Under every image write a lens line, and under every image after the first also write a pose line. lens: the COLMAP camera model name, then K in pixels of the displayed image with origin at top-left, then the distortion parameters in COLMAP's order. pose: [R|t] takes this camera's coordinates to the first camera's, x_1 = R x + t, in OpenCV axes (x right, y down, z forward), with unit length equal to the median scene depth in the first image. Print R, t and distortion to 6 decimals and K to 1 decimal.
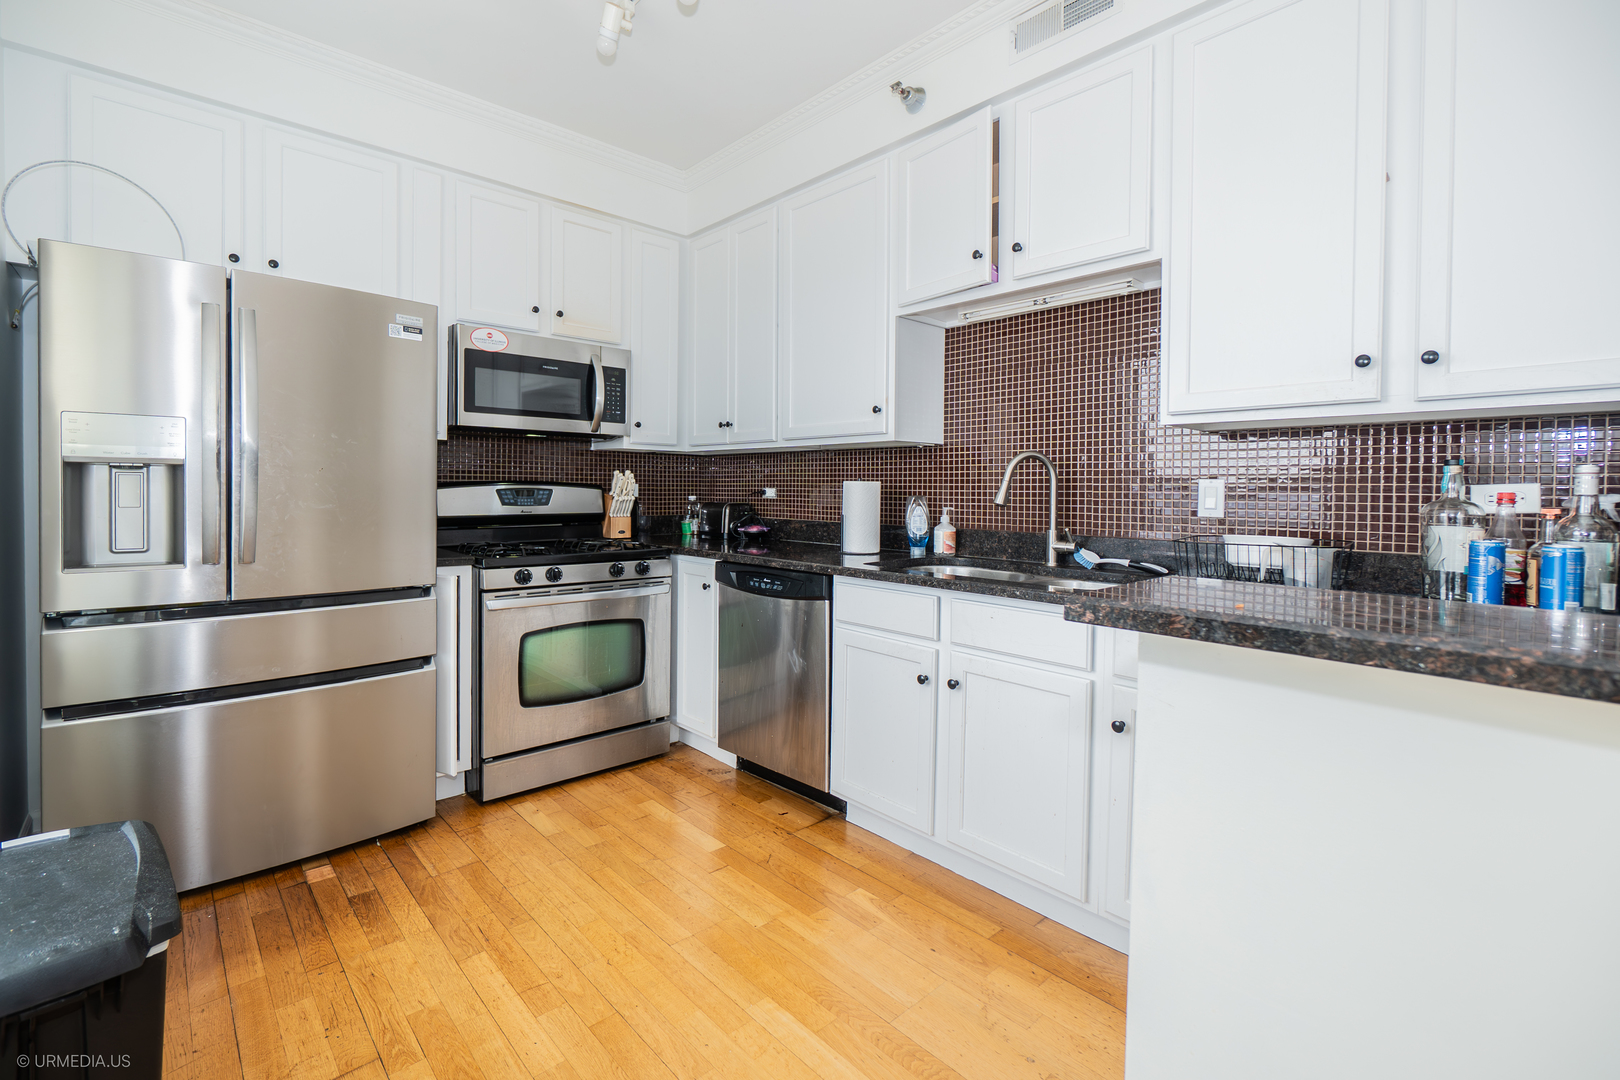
lens RADIAL K [[703.1, 0, 772.7], [0, 703.1, 492.0], [0, 0, 1]] dist [-0.002541, 0.000162]
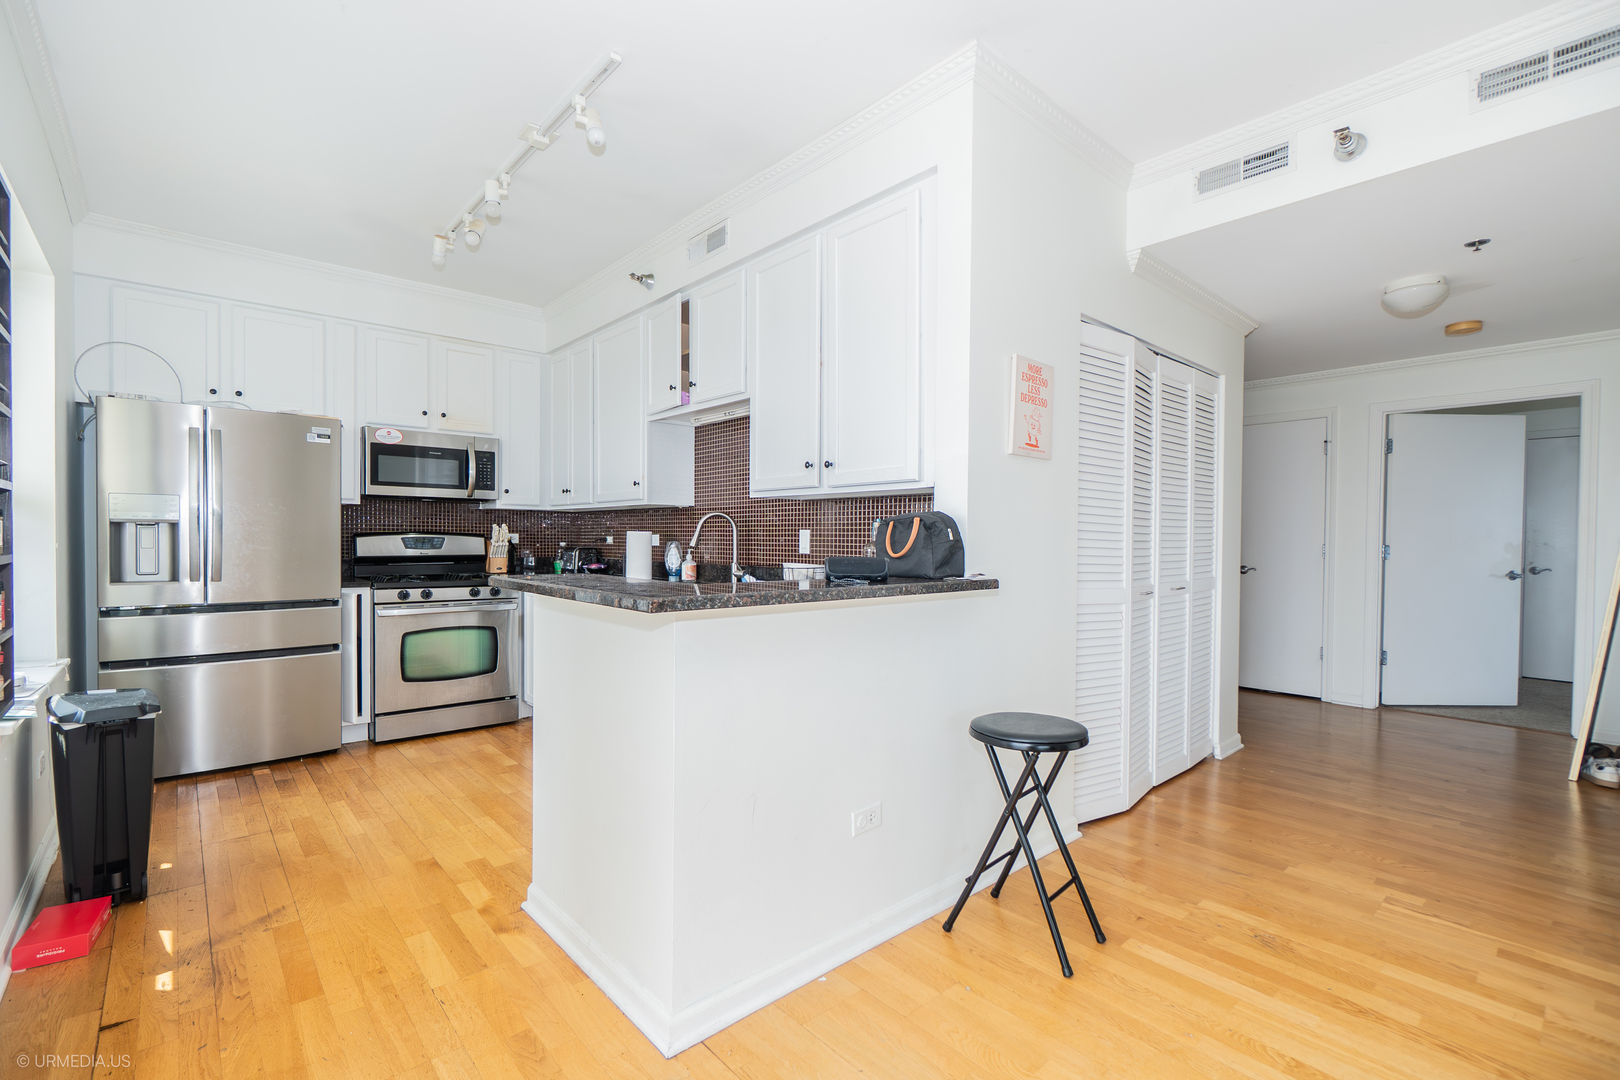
lens RADIAL K [[712.8, 0, 776.3], [0, 712.8, 542.0], [0, 0, 1]] dist [-0.001079, -0.000018]
pose [[0.999511, -0.002179, -0.031207, 0.503199], [0.002174, 0.999998, -0.000186, 0.008257], [0.031207, 0.000118, 0.999513, -0.516414]]
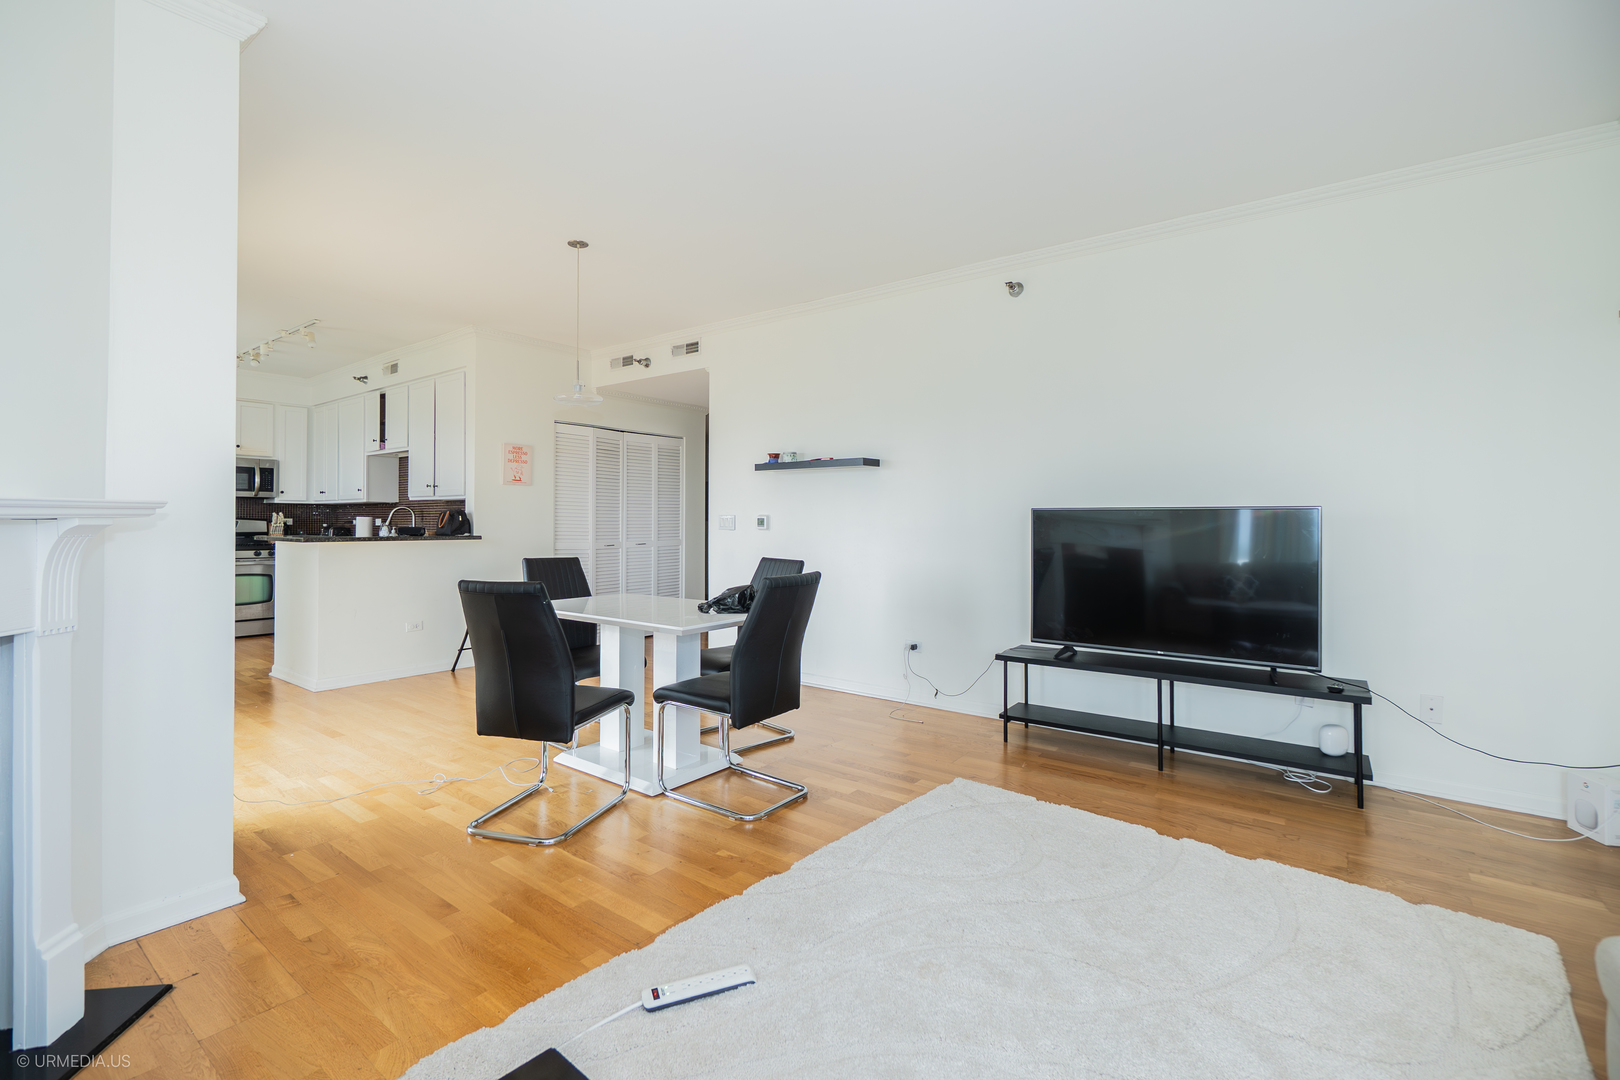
lens RADIAL K [[719.6, 0, 801.6], [0, 719.6, 511.5], [0, 0, 1]] dist [-0.003733, -0.000249]
pose [[0.982514, -0.005718, 0.186101, 1.311984], [0.009244, 0.999794, -0.018086, 0.029543], [-0.185960, 0.019490, 0.982364, -2.026002]]
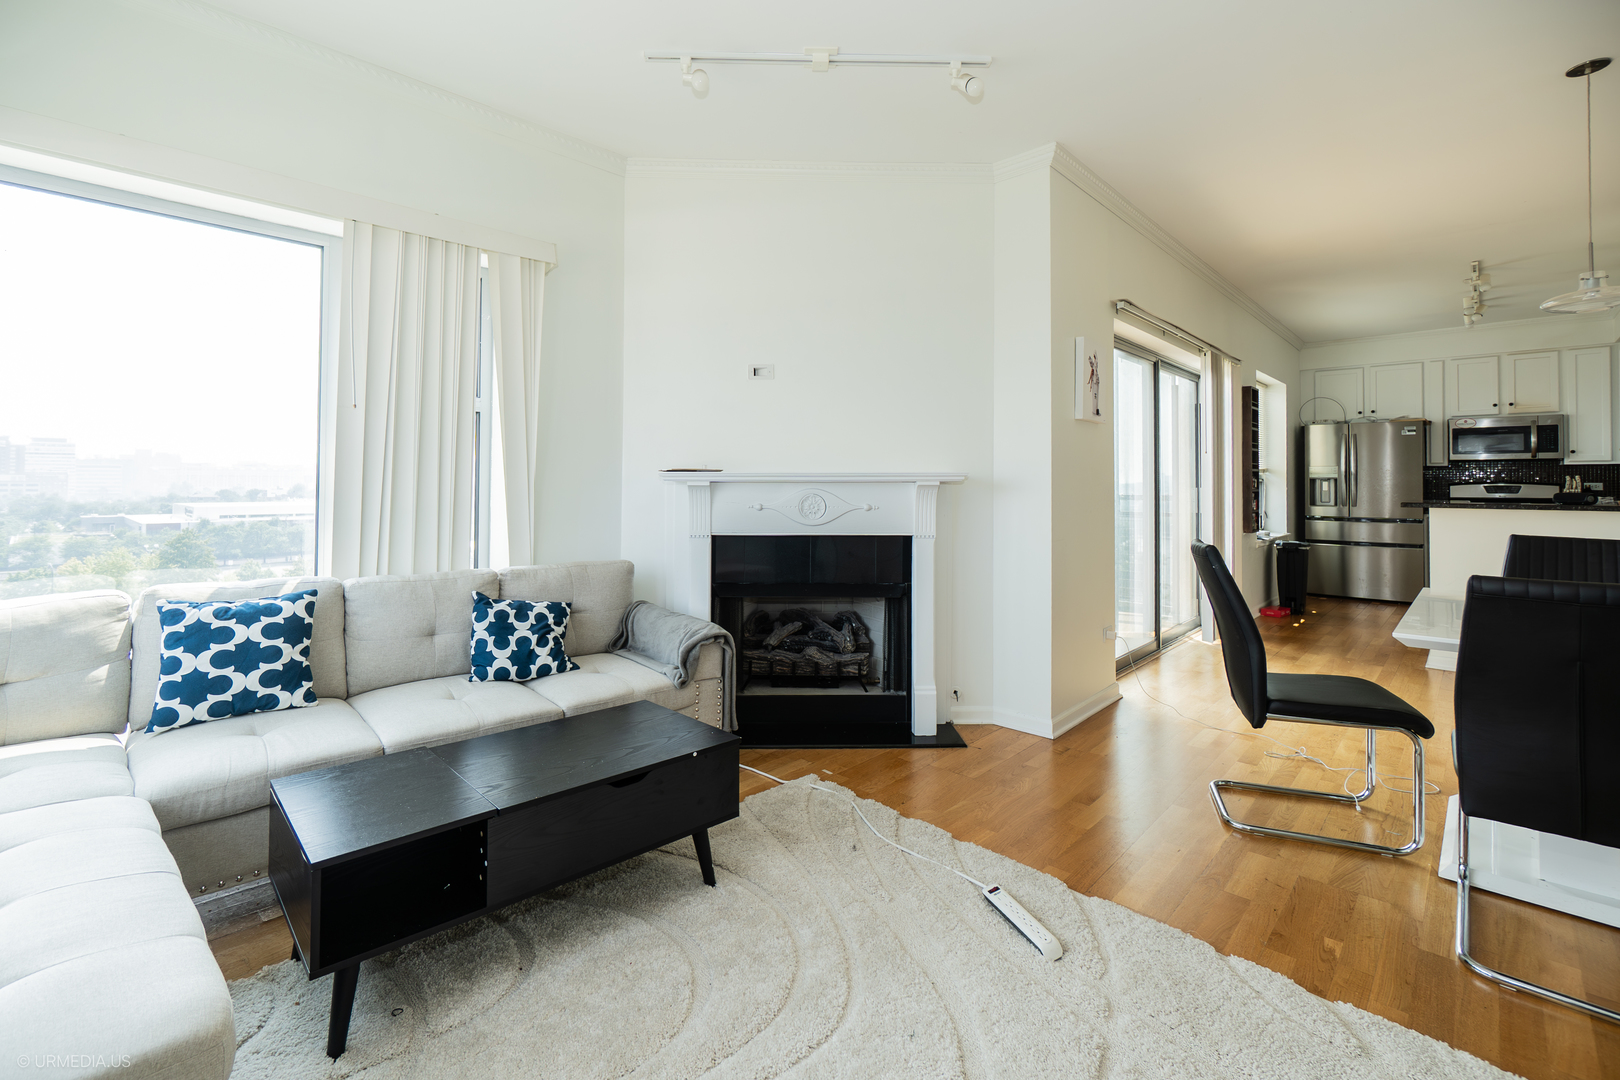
lens RADIAL K [[735.9, 0, 806.5], [0, 735.9, 465.1], [0, 0, 1]] dist [0.000669, 0.000323]
pose [[0.089305, -0.032172, -0.995485, 2.086136], [-0.011798, 0.999374, -0.033356, 0.039719], [0.995934, 0.014724, 0.088869, -1.609066]]
